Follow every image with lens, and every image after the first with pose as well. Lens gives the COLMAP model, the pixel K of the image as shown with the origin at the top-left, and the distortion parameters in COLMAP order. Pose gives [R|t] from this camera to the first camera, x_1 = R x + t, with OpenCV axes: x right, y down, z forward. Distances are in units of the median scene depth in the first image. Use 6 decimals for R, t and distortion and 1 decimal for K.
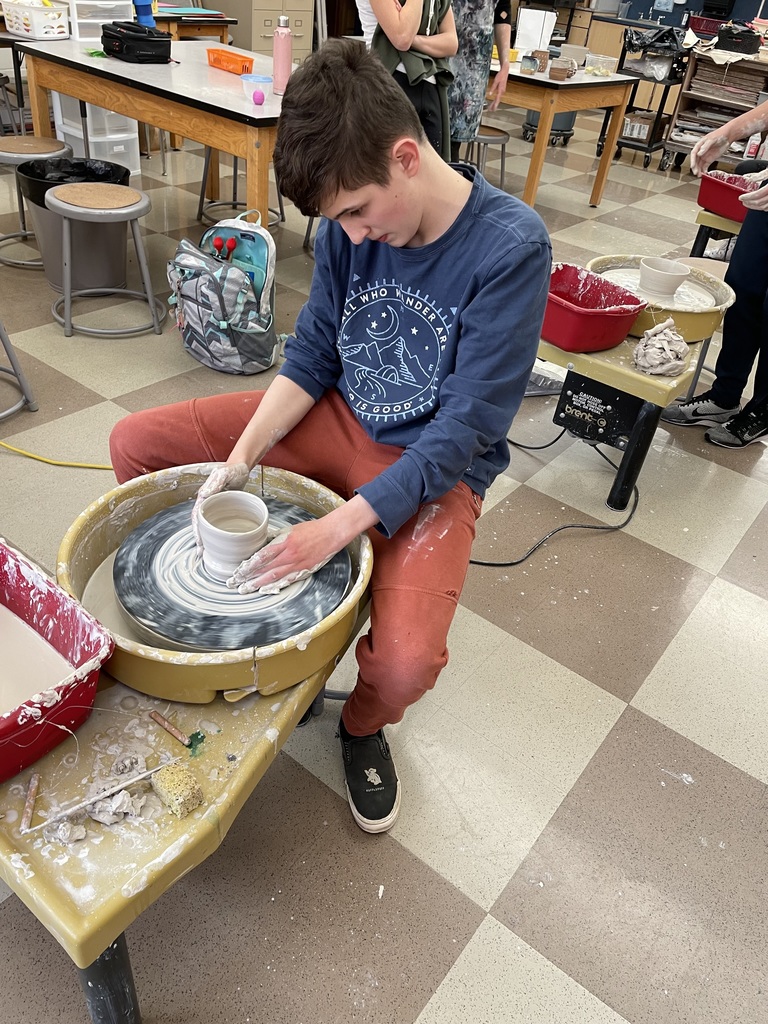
lens RADIAL K [[758.3, 0, 379.2], [0, 758.3, 515.3], [0, 0, 1]] dist [0.077952, -0.095338]
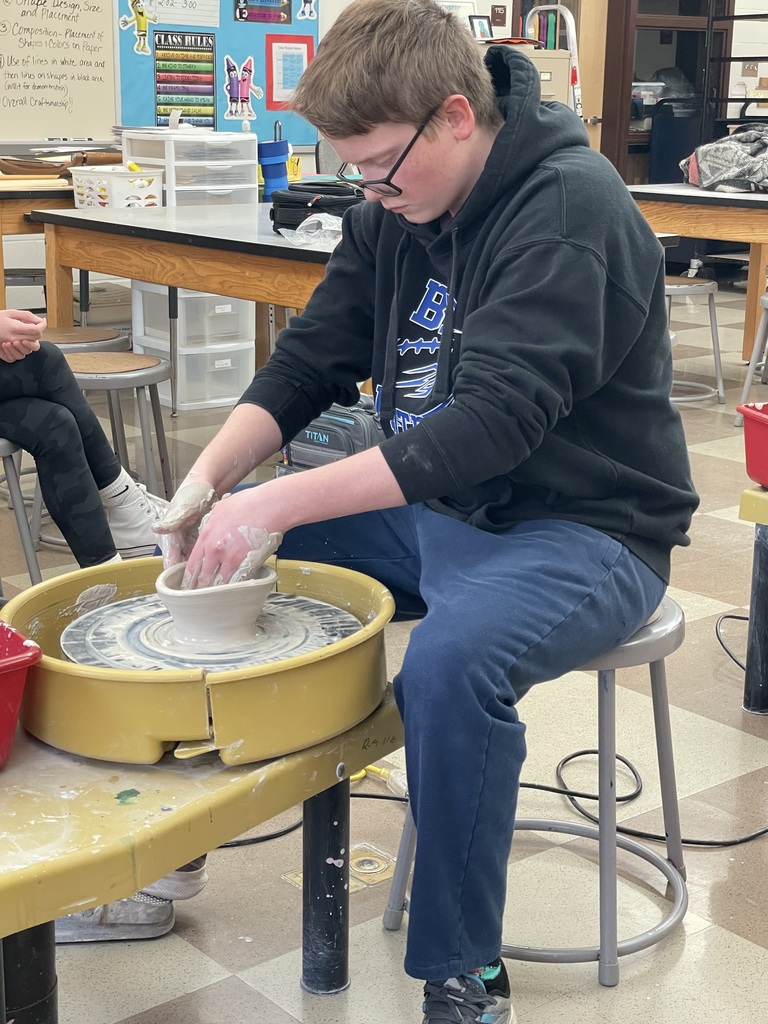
lens RADIAL K [[1668.5, 0, 384.0], [0, 1668.5, 512.0], [0, 0, 1]] dist [0.014426, 1.650274]
pose [[0.971996, -0.040845, -0.231422, 0.175806], [-0.055792, 0.916515, -0.396091, 0.292143], [0.228280, 0.397910, 0.888570, -0.237211]]
